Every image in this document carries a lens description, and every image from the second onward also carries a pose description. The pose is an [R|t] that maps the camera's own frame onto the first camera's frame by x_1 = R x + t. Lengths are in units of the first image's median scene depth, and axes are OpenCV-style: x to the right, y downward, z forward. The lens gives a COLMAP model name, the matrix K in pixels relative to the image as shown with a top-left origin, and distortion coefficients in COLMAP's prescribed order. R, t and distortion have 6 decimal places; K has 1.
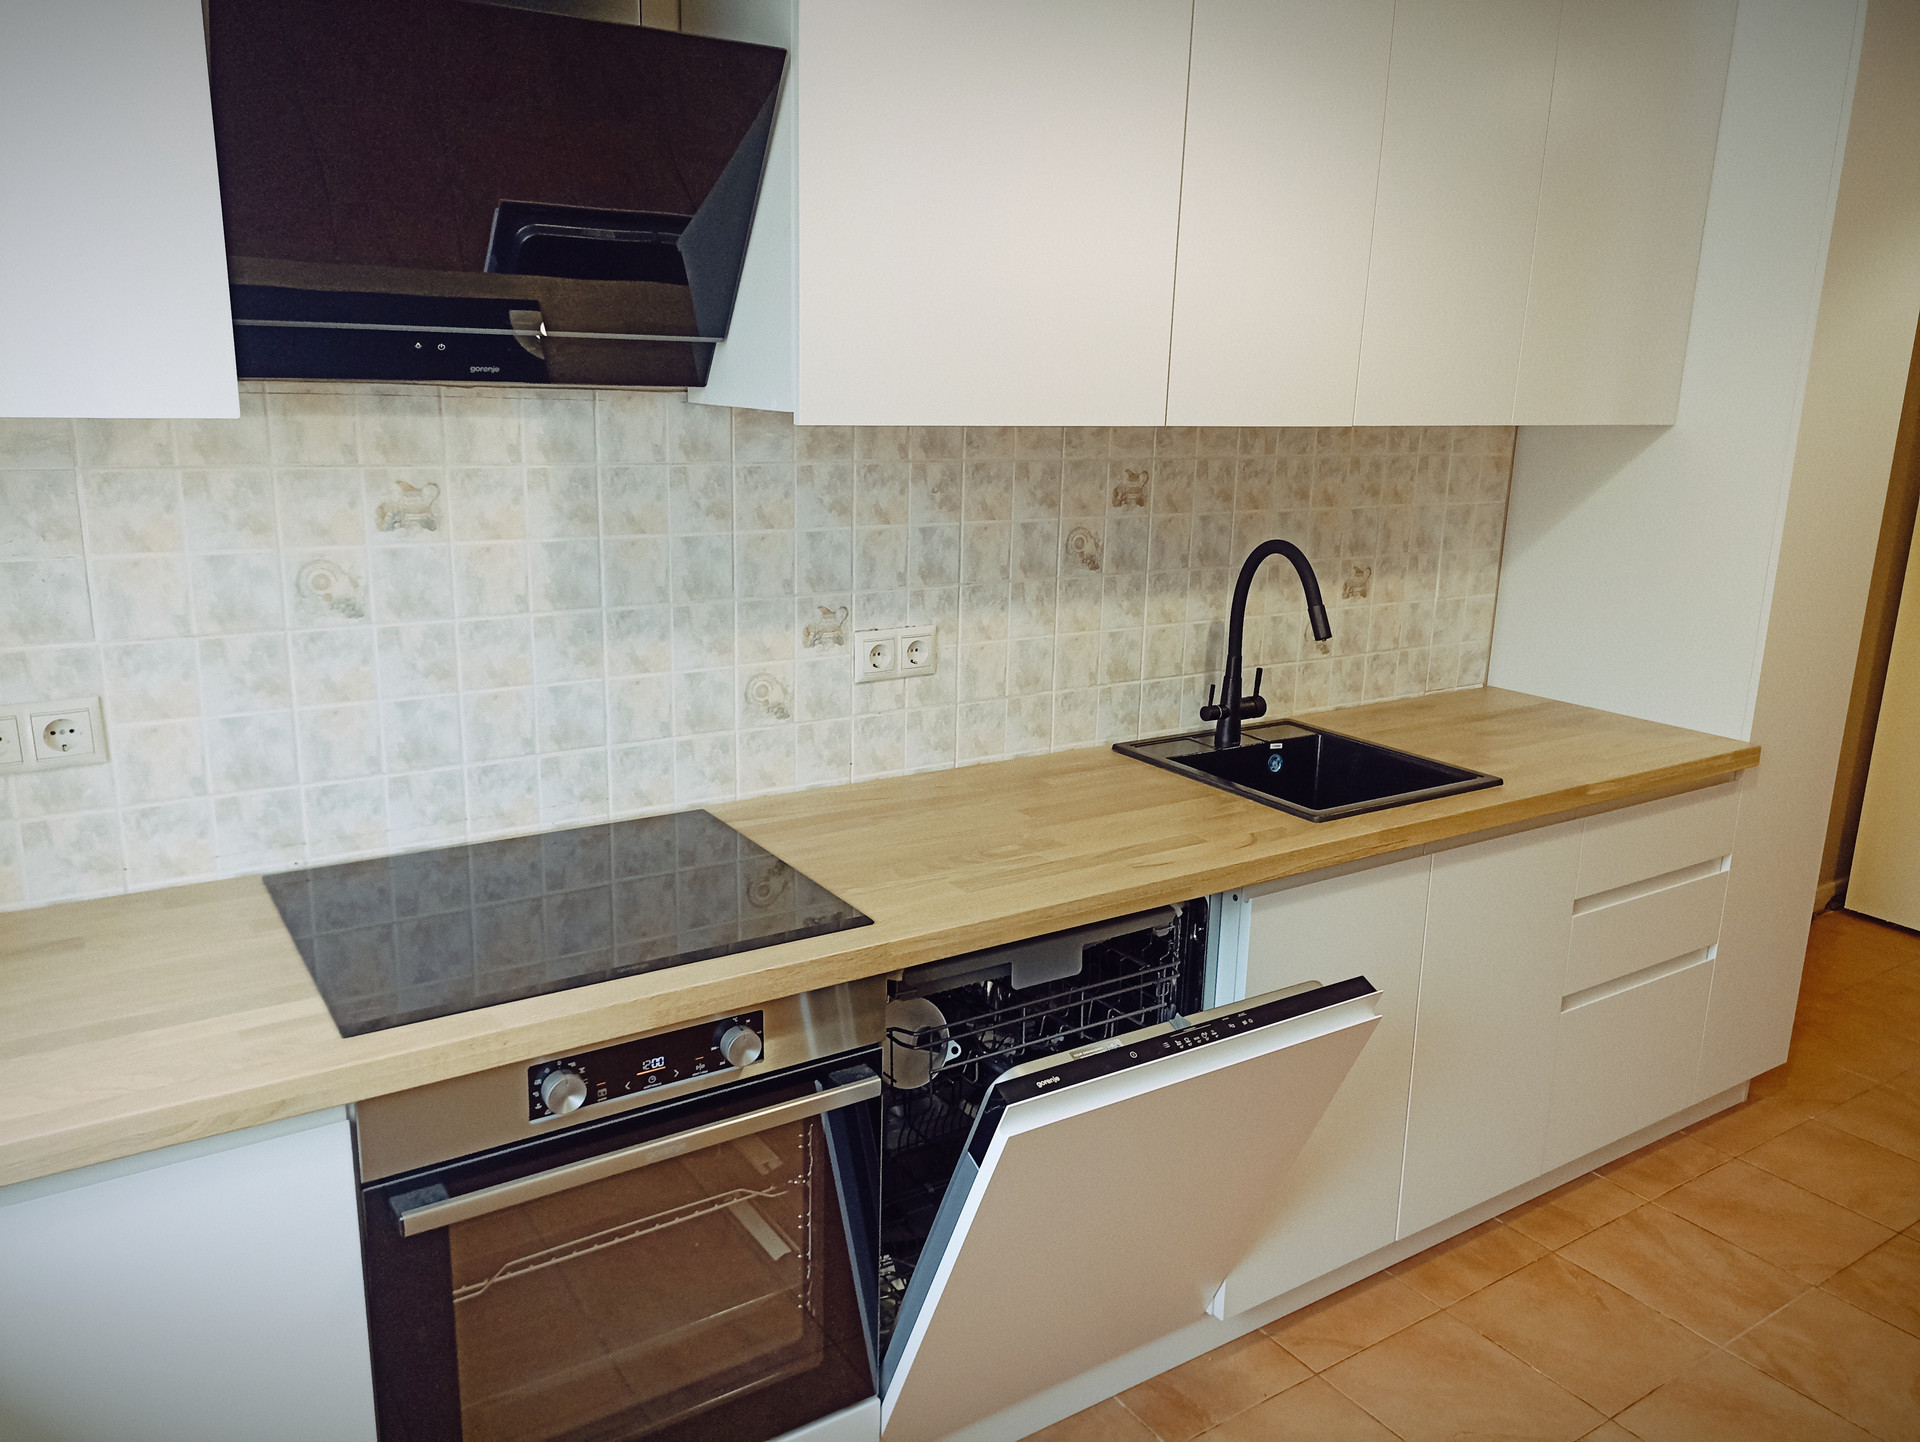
lens RADIAL K [[1417.8, 0, 960.0], [0, 1417.8, 721.0], [0, 0, 1]] dist [0.024755, -0.005948]
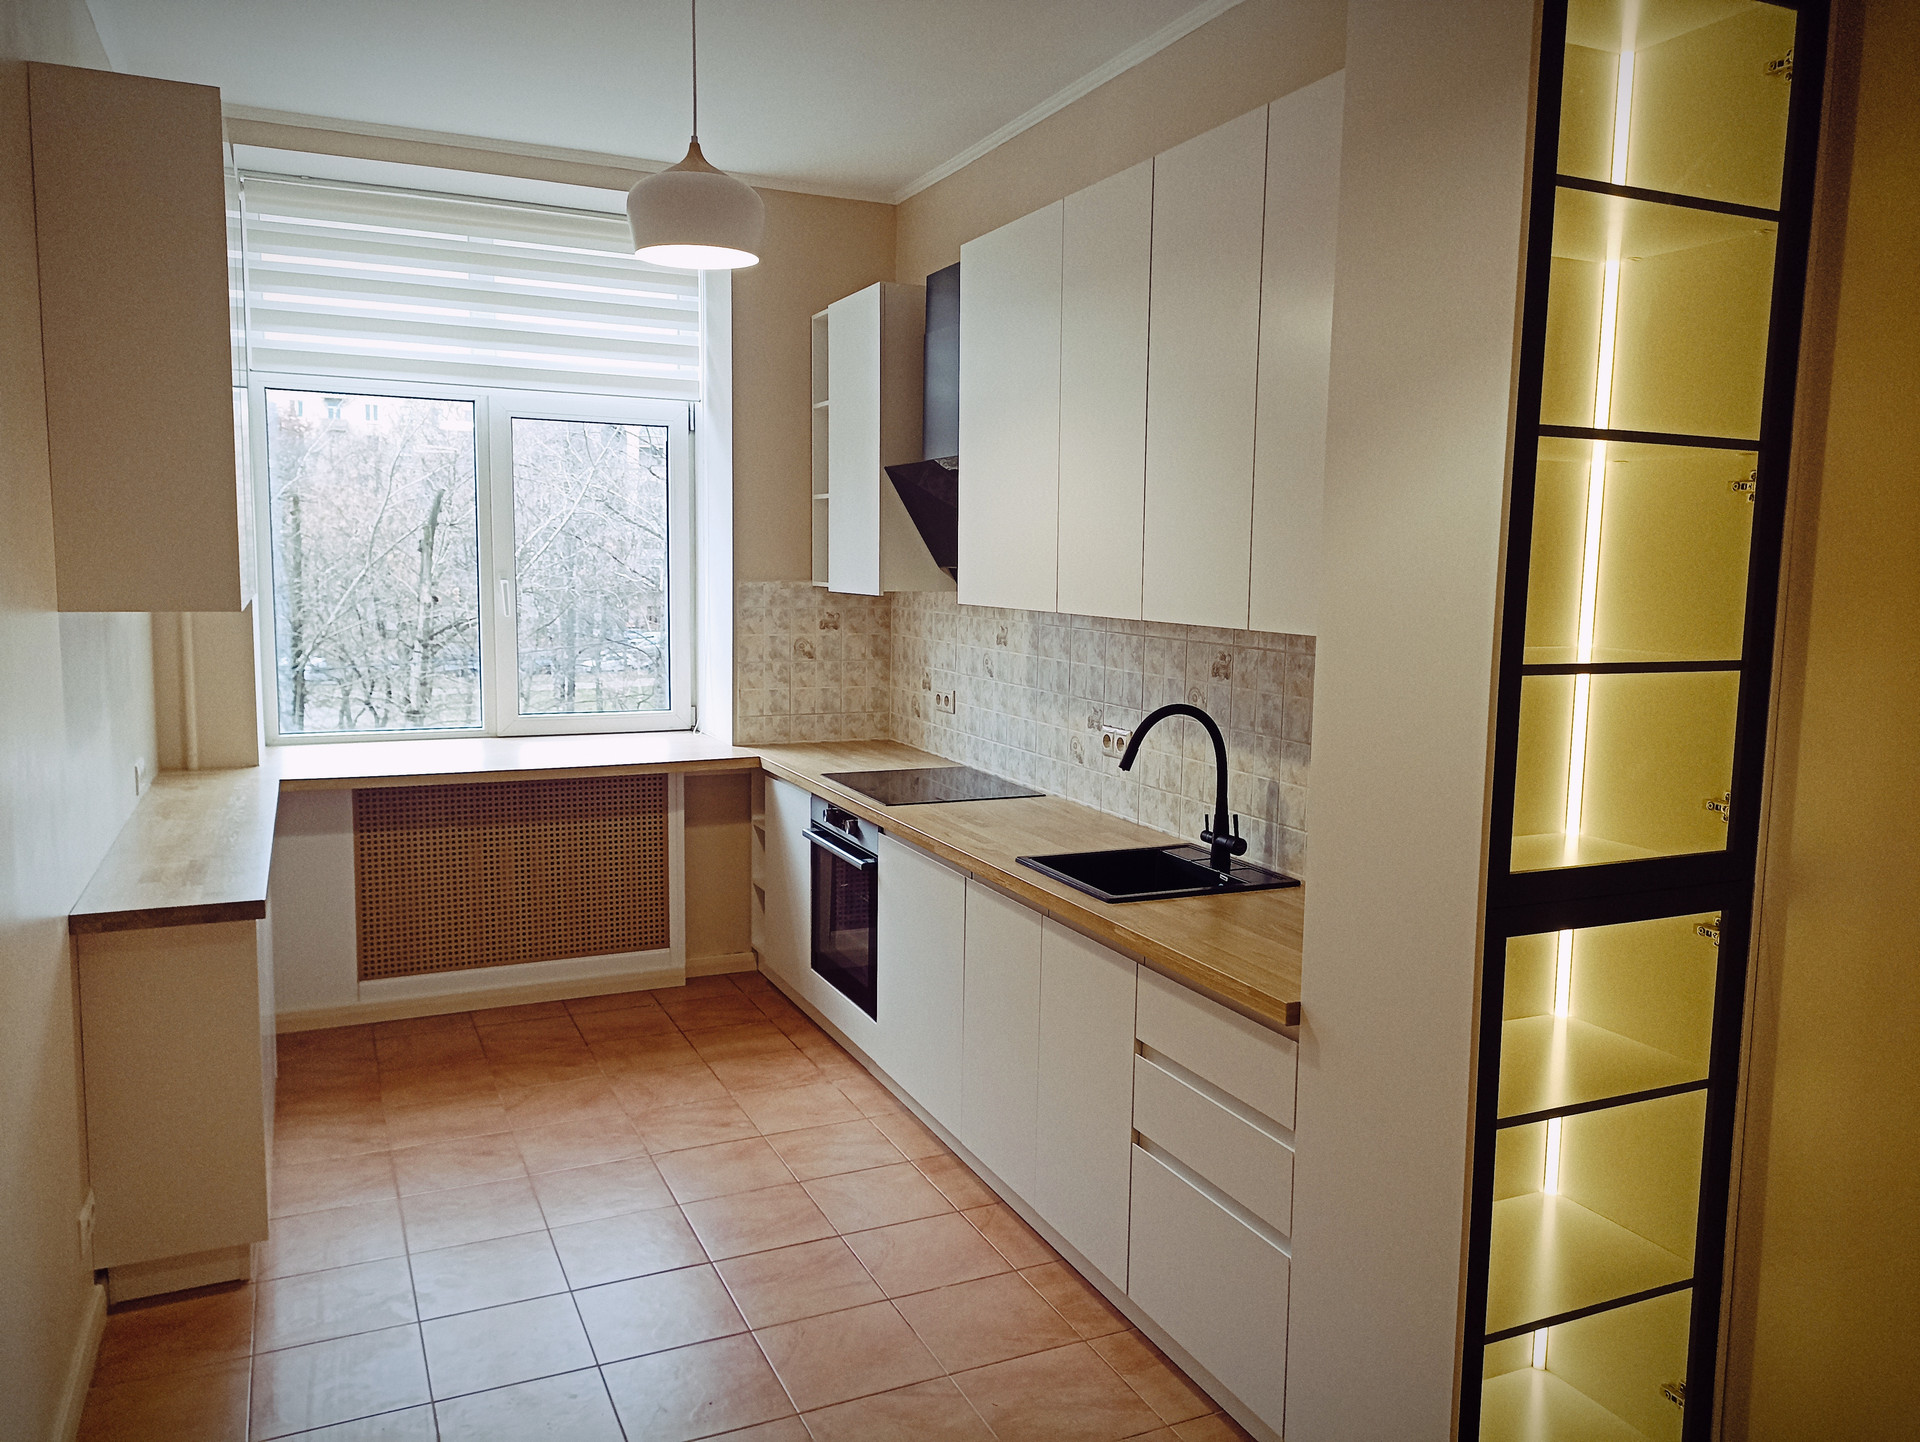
lens RADIAL K [[1417.8, 0, 960.0], [0, 1417.8, 721.0], [0, 0, 1]] dist [0.024755, -0.005948]
pose [[-0.155993, 0.089695, -0.983677, 1.593123], [-0.249035, 0.960126, 0.127040, -0.232515], [0.955849, 0.264788, -0.127436, 0.978426]]
